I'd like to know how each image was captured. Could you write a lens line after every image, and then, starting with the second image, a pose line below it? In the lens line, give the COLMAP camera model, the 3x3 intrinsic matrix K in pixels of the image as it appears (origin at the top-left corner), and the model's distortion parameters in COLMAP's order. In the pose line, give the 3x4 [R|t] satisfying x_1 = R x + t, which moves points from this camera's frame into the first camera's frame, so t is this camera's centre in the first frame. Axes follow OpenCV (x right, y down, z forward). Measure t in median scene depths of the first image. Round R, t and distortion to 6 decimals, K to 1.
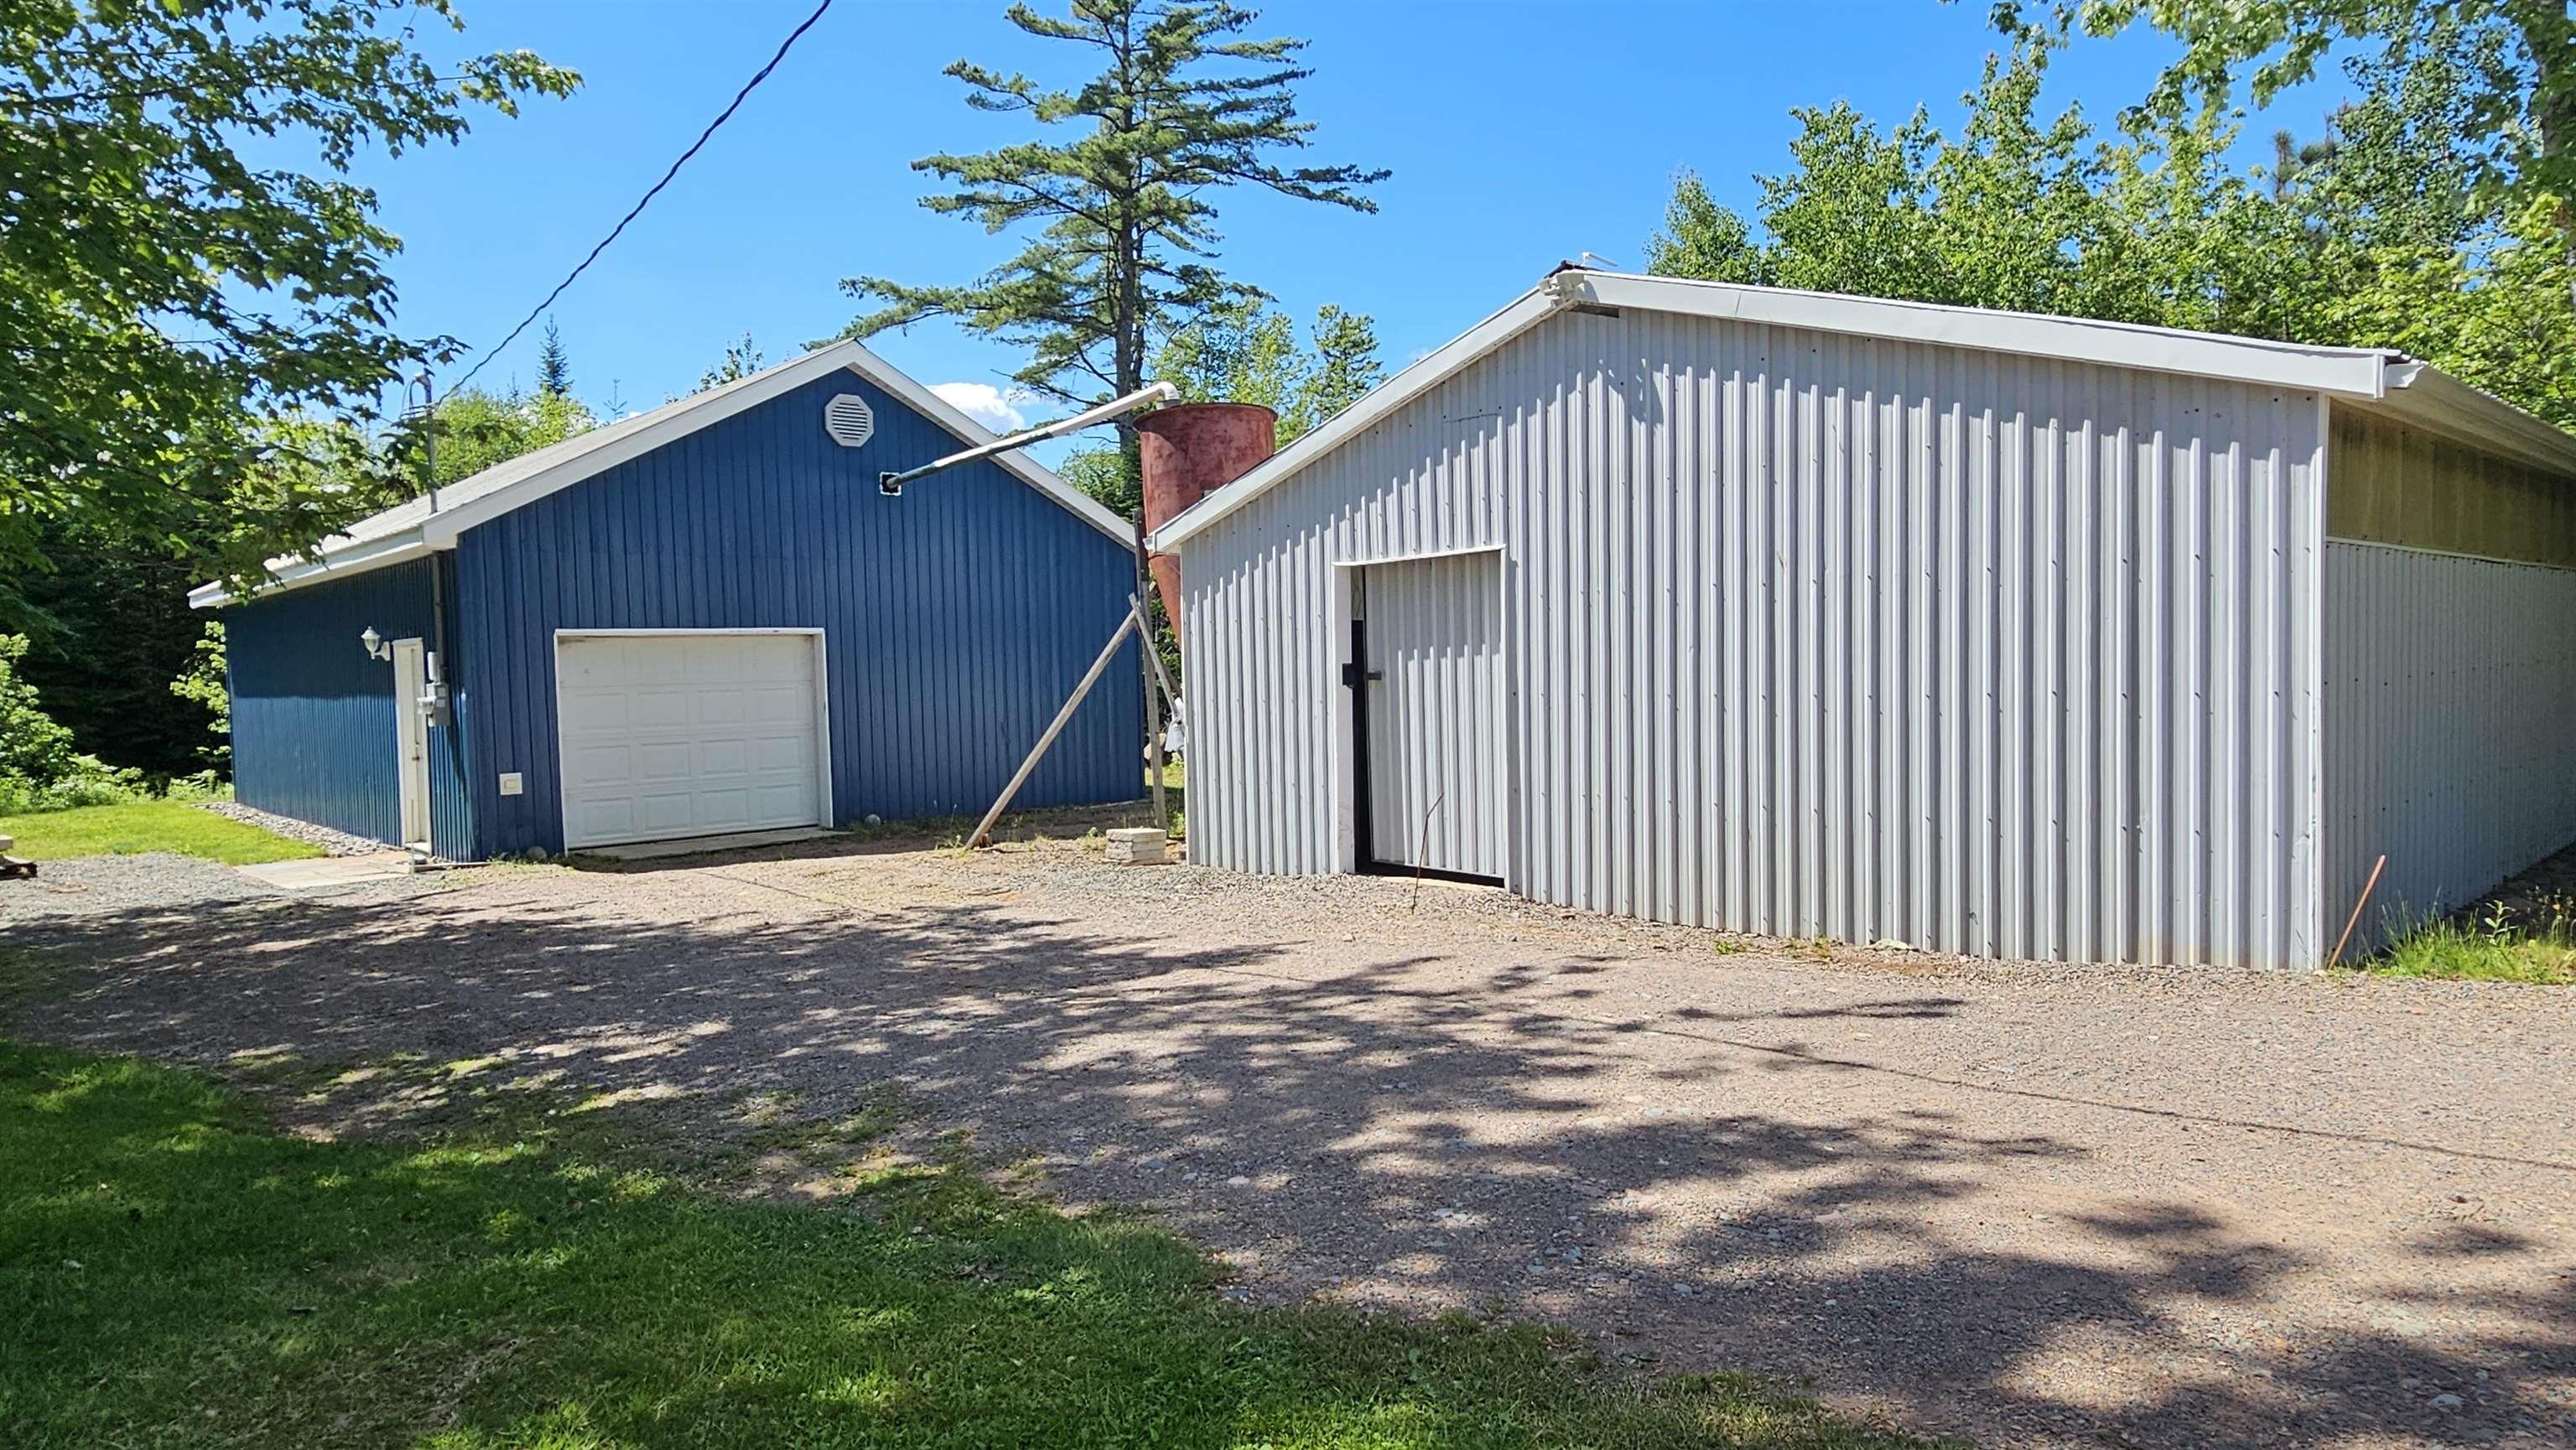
lens RADIAL K [[1530.6, 0, 1277.8], [0, 1530.6, 734.1], [0, 0, 1]] dist [-0.006364, -0.001478]
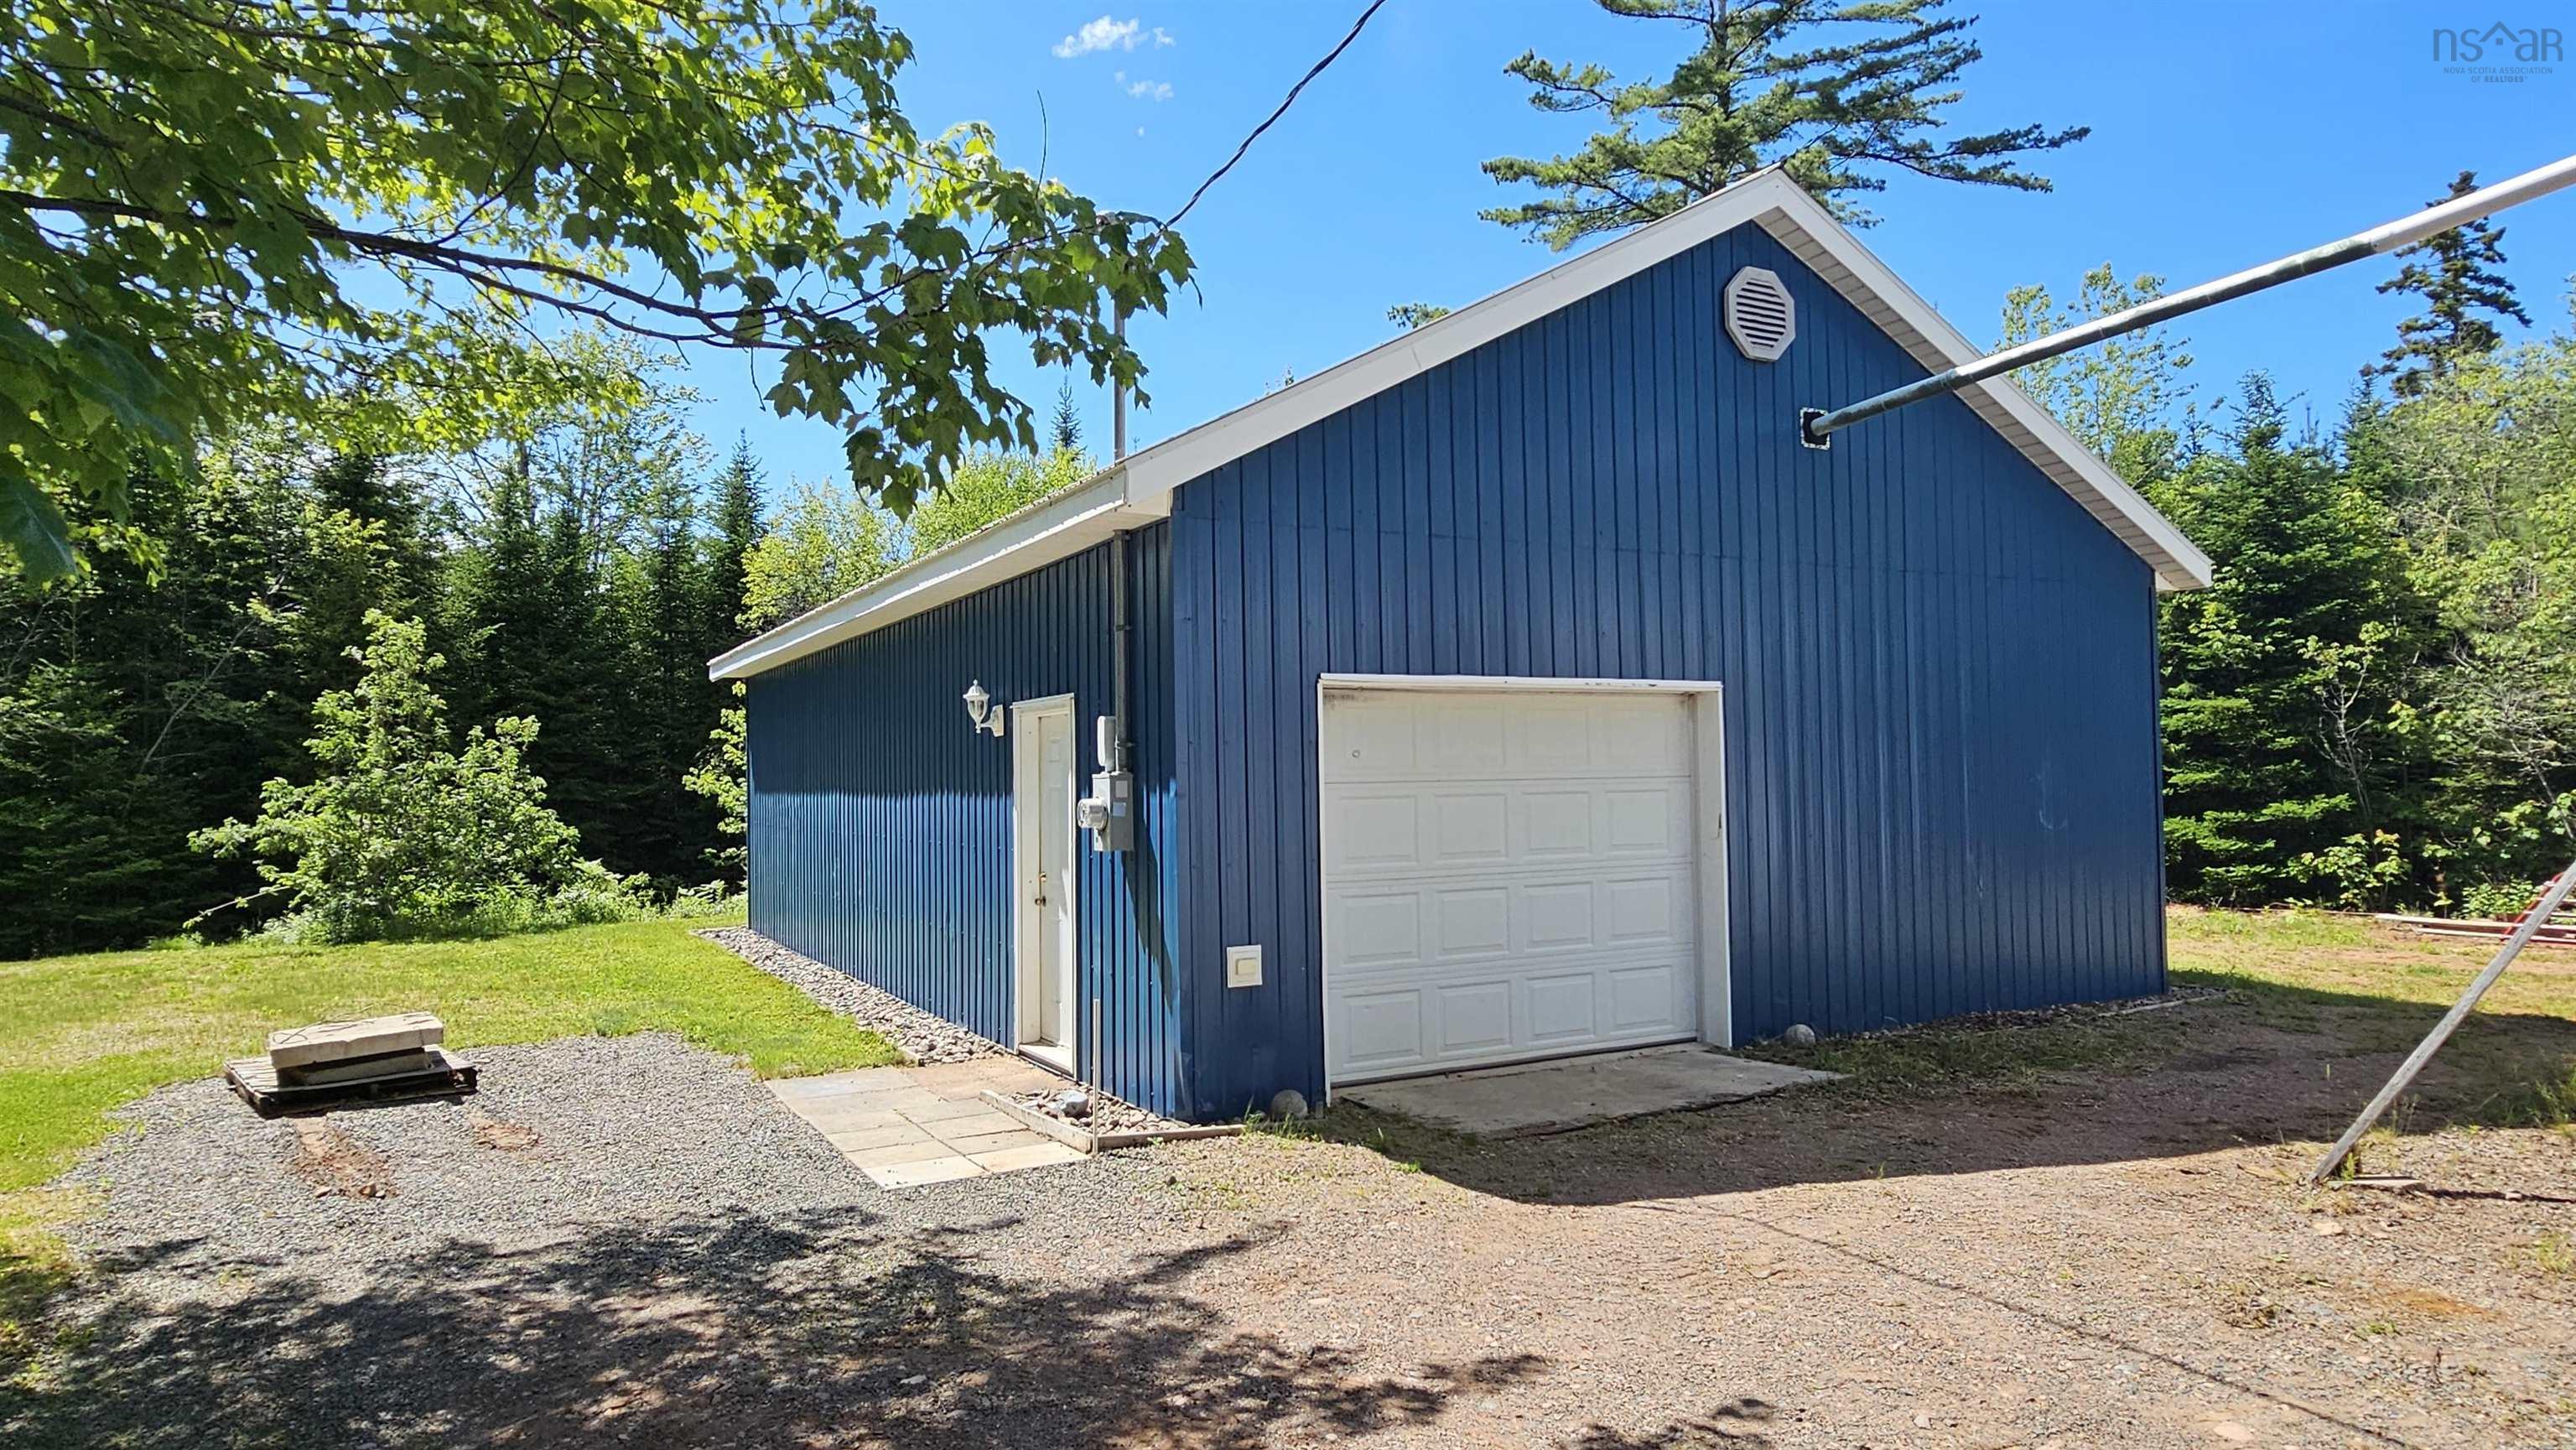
lens RADIAL K [[1530.6, 0, 1277.8], [0, 1530.6, 734.1], [0, 0, 1]] dist [-0.006364, -0.001478]
pose [[0.967310, 0.001633, -0.253591, -0.203739], [-0.019159, 0.997592, -0.066658, -0.006754], [0.252871, 0.069337, 0.965012, 0.279638]]
